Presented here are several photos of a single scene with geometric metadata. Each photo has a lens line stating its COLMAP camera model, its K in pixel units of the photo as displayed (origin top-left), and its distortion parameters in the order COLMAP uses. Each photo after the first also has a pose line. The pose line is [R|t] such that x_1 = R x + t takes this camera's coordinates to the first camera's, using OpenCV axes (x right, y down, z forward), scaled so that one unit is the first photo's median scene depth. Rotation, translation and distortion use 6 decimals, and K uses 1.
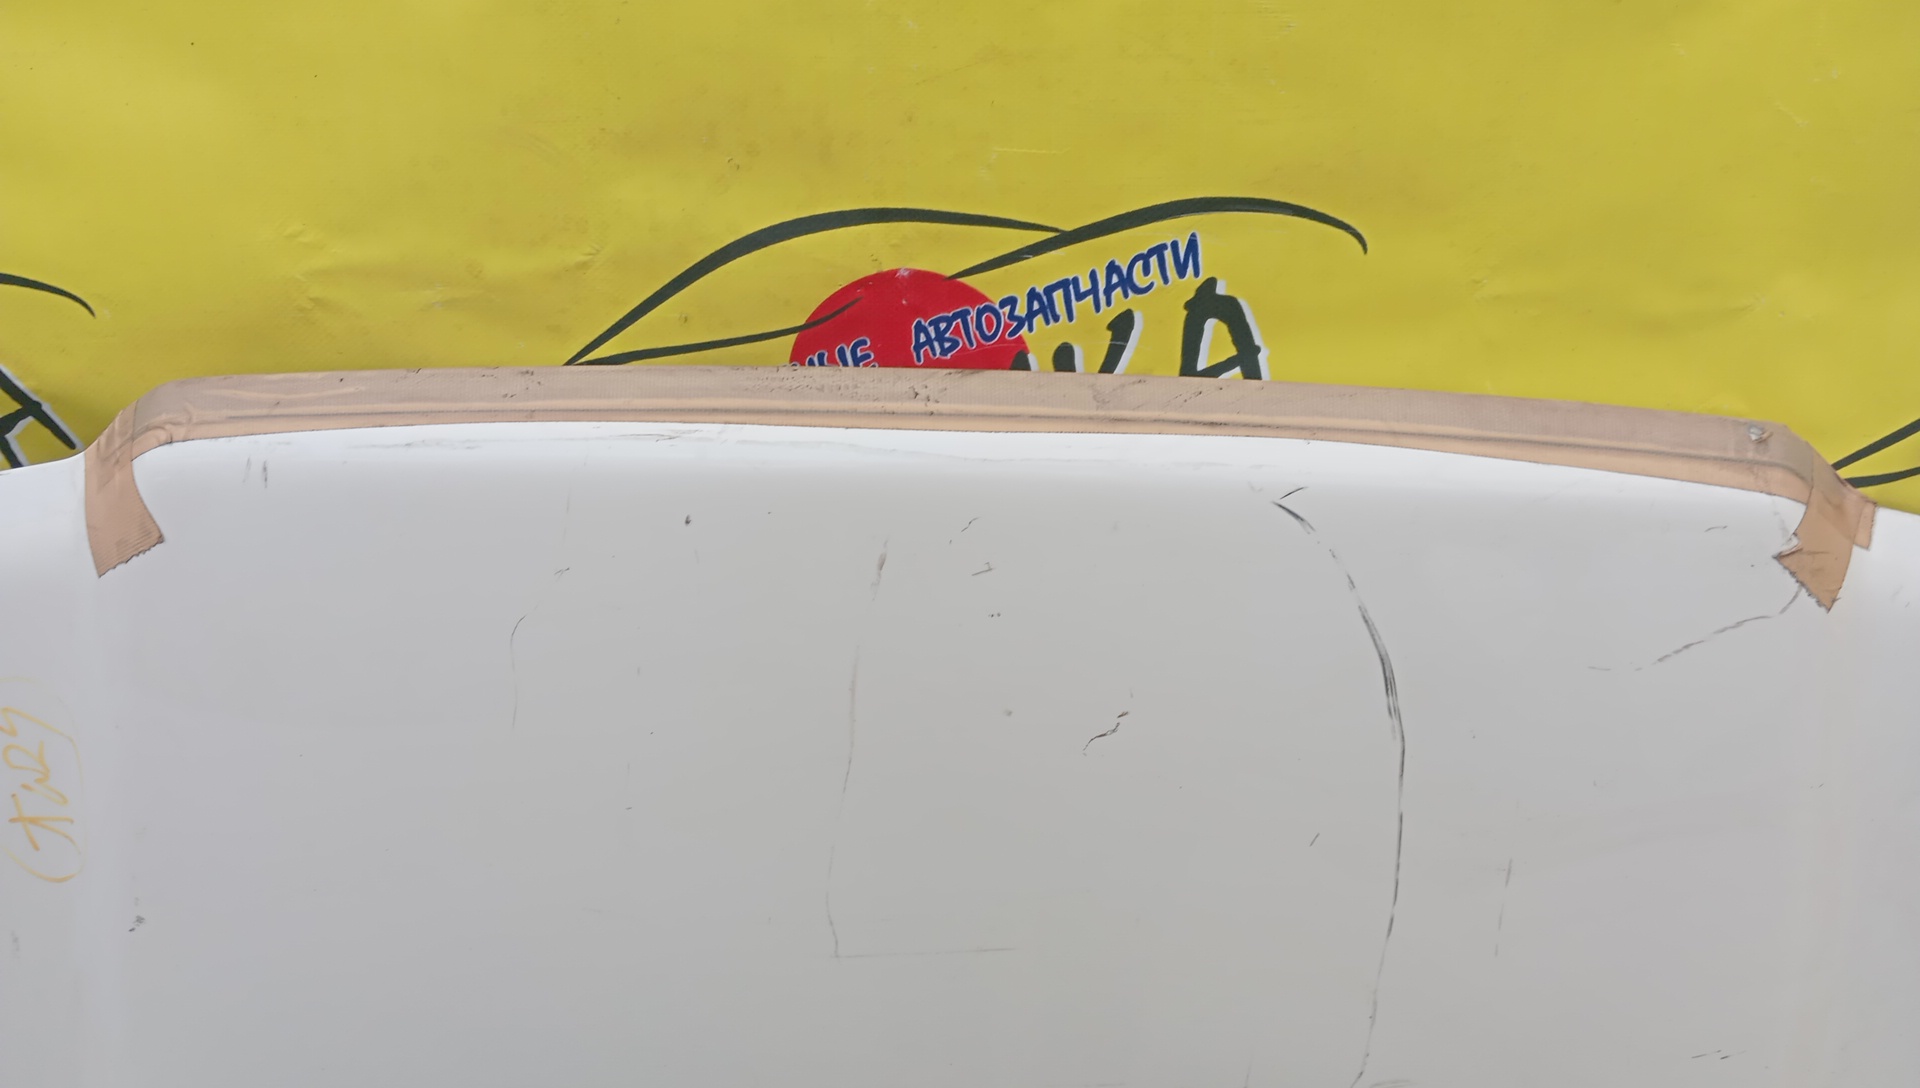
lens RADIAL K [[1583.0, 0, 934.5], [0, 1583.0, 562.4], [0, 0, 1]] dist [0.084563, -0.171360]
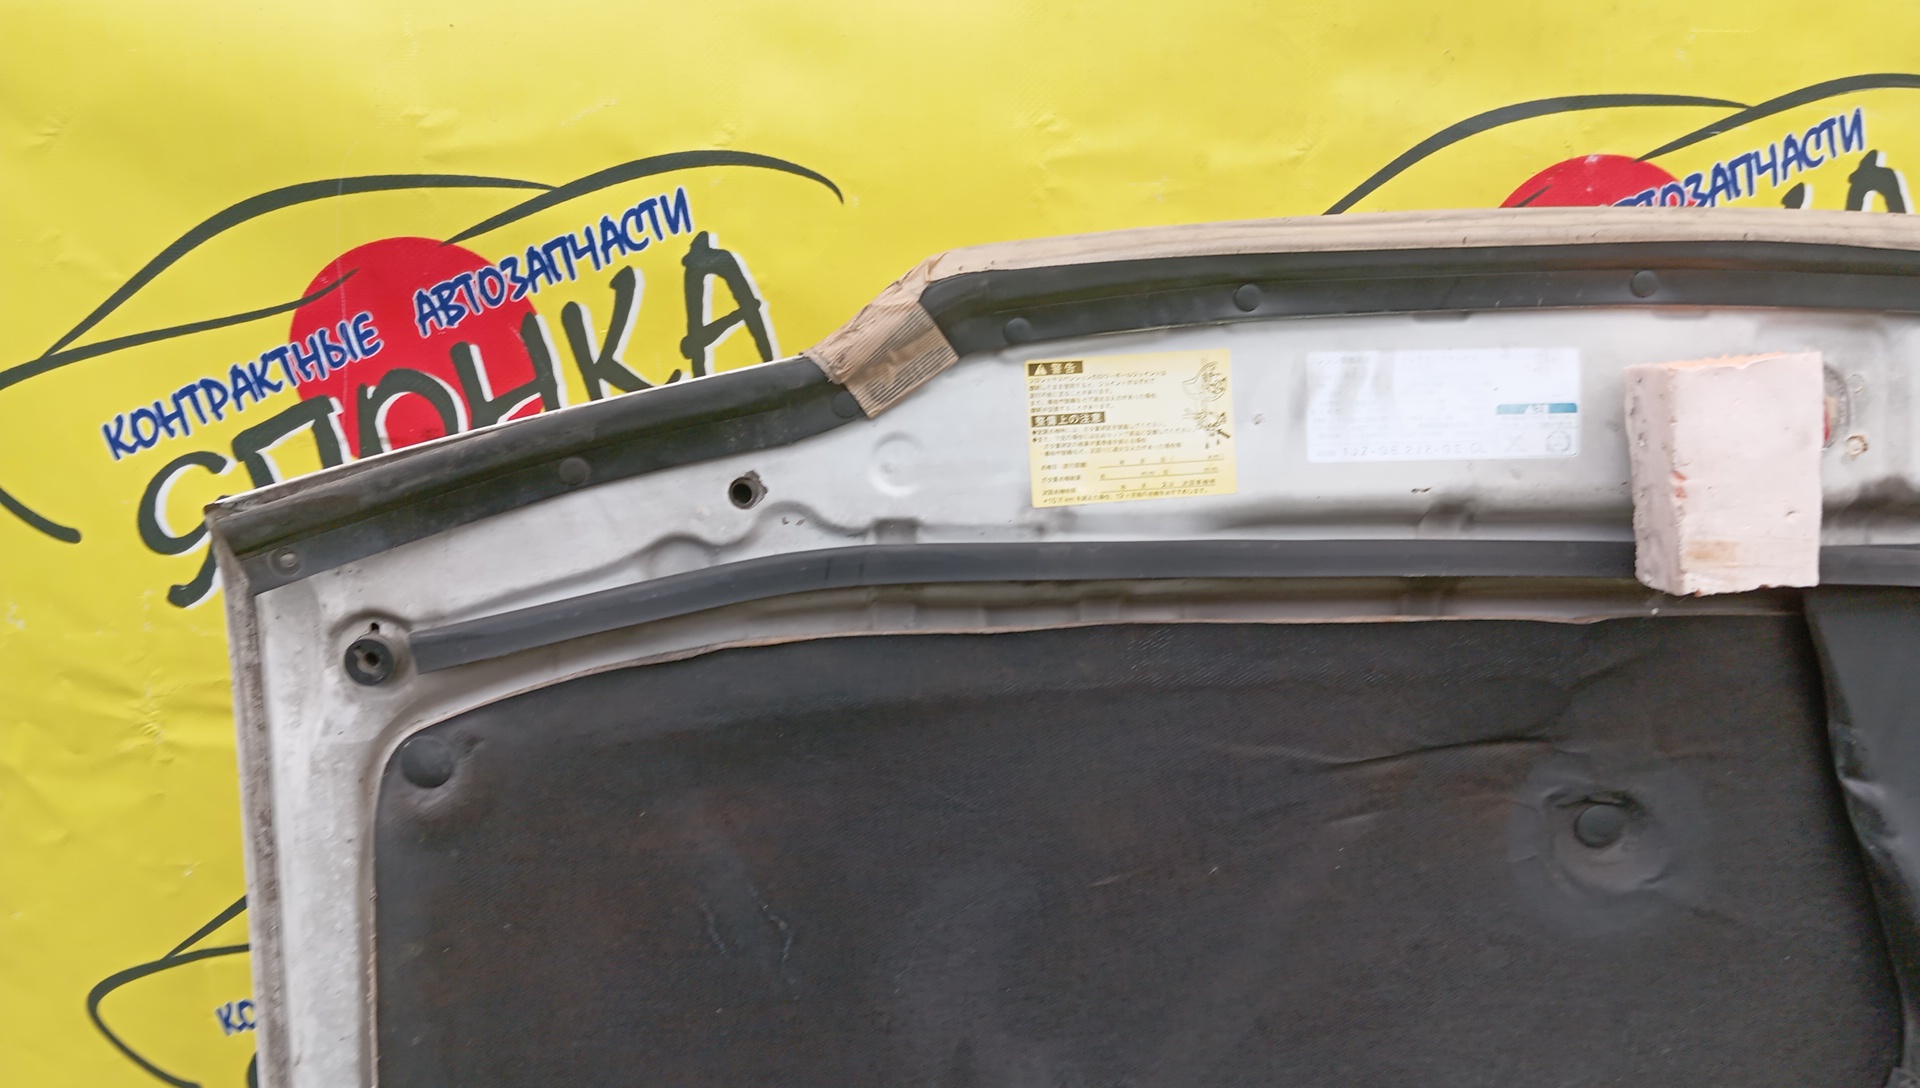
lens RADIAL K [[1583.0, 0, 945.7], [0, 1583.0, 553.5], [0, 0, 1]] dist [0.084563, -0.171360]
pose [[0.995692, -0.025273, 0.089212, -0.573679], [0.051633, 0.950285, -0.307070, 0.392365], [-0.077016, 0.310354, 0.947496, 0.091279]]
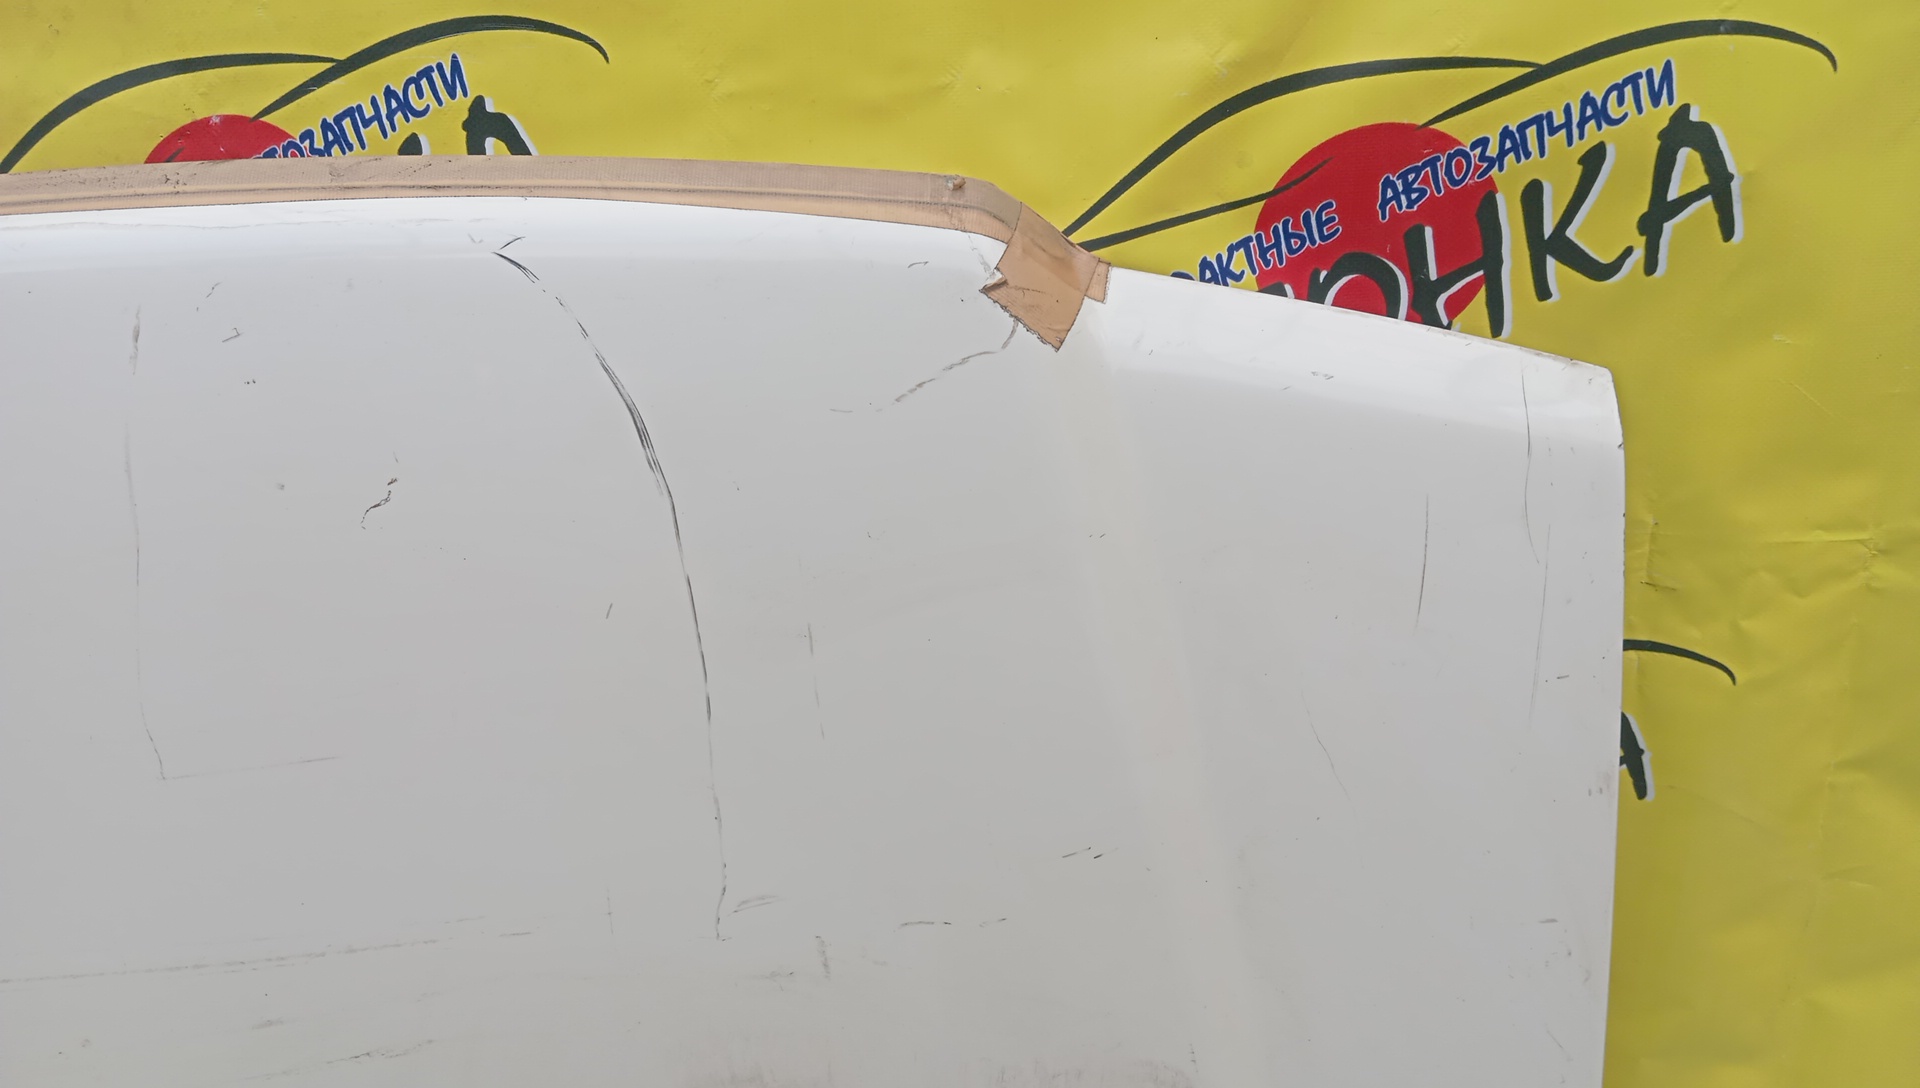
lens RADIAL K [[1583.0, 0, 933.5], [0, 1583.0, 554.1], [0, 0, 1]] dist [0.084563, -0.171360]
pose [[0.998131, -0.061118, -0.000151, 0.470385], [0.059548, 0.973043, -0.222802, 0.396534], [0.013764, 0.222377, 0.974864, -0.005858]]
